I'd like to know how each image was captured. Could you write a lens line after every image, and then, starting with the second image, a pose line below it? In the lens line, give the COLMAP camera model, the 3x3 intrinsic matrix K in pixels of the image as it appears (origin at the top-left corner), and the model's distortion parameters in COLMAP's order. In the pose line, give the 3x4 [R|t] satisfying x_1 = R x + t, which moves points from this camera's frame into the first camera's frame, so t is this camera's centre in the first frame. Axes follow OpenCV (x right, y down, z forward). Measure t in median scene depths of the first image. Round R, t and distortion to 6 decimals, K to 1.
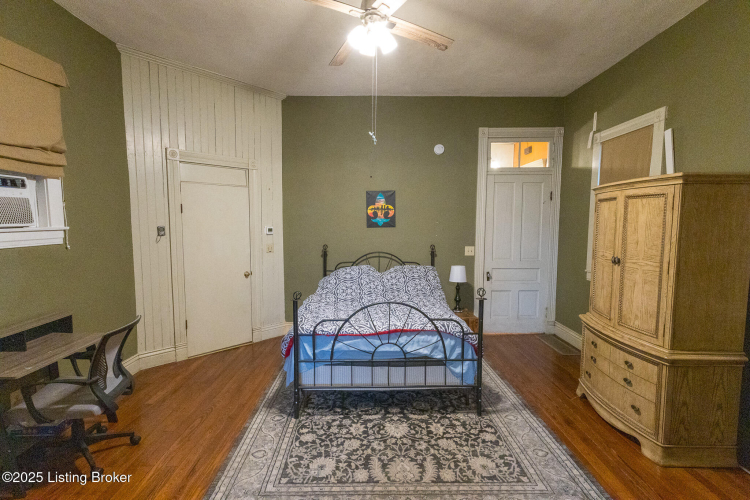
lens RADIAL K [[361.4, 0, 373.5], [0, 361.4, 251.2], [0, 0, 1]] dist [0.003853, 0.001852]
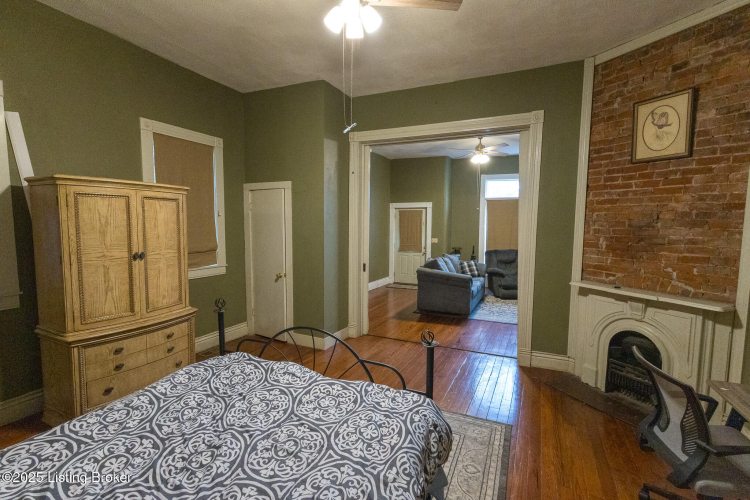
lens RADIAL K [[355.8, 0, 374.9], [0, 355.8, 250.7], [0, 0, 1]] dist [0.002583, 0.001518]
pose [[-0.906008, -0.049675, 0.420335, -0.380305], [0.021132, 0.986542, 0.162137, -0.137965], [-0.422732, 0.155780, -0.892766, 1.563633]]
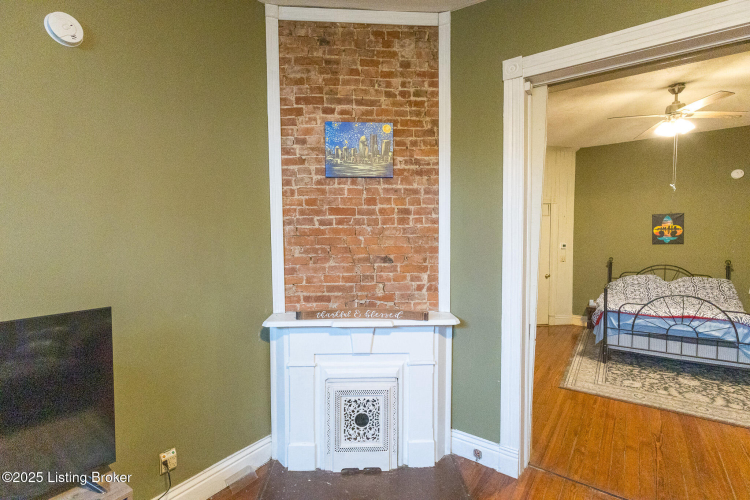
lens RADIAL K [[361.4, 0, 373.5], [0, 361.4, 251.2], [0, 0, 1]] dist [0.003853, 0.001852]
pose [[0.811995, 0.016563, -0.583430, -0.116349], [-0.044472, 0.998447, -0.033550, 0.068013], [0.581968, 0.053189, 0.811470, -0.897605]]
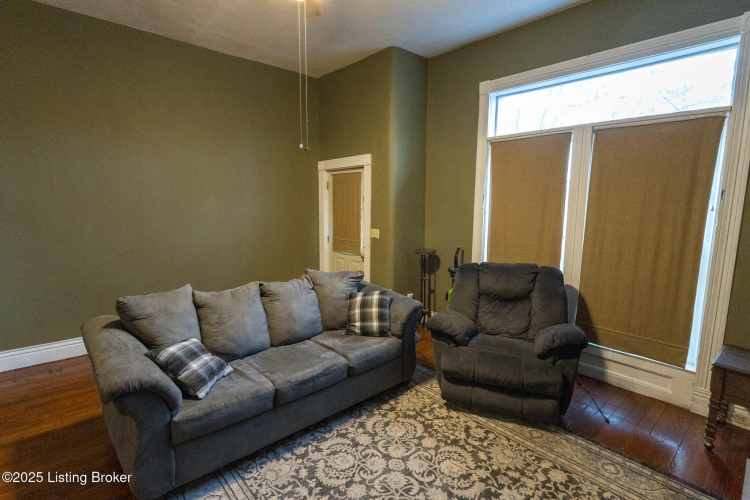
lens RADIAL K [[364.3, 0, 375.0], [0, 364.3, 250.0], [0, 0, 1]] dist [0.004559, 0.001031]
pose [[-0.662204, -0.116172, 0.740263, -0.695804], [0.051106, 0.978606, 0.199293, 0.046430], [-0.747579, 0.169804, -0.642100, -0.411458]]
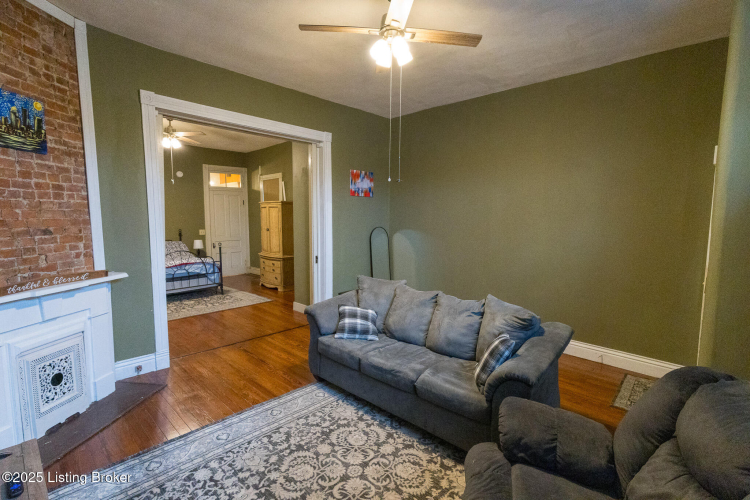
lens RADIAL K [[355.8, 0, 374.9], [0, 355.8, 250.7], [0, 0, 1]] dist [0.002583, 0.001518]
pose [[0.692235, -0.071598, 0.718111, -0.713040], [0.061466, 0.997300, 0.040183, 0.123793], [-0.719049, 0.016323, 0.694767, -1.438799]]
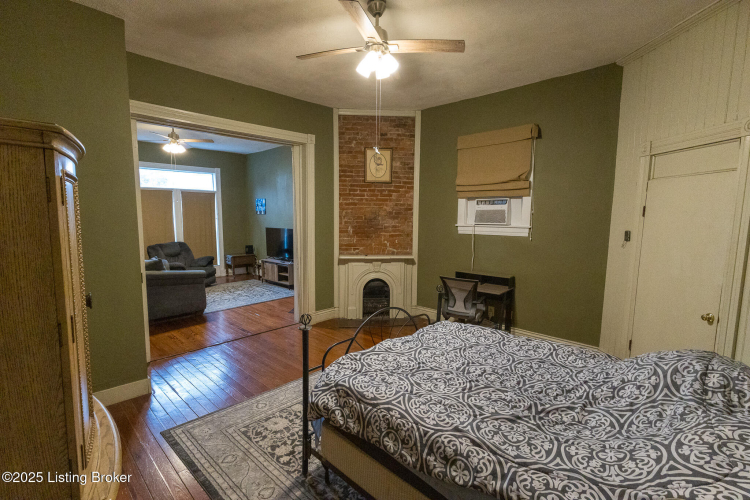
lens RADIAL K [[351.2, 0, 375.0], [0, 351.2, 250.0], [0, 0, 1]] dist [0.001610, 0.000499]
pose [[-0.698272, 0.064241, -0.712944, 0.707195], [-0.073171, 0.984342, 0.160362, -0.159285], [0.712083, 0.164143, -0.682639, 1.568485]]
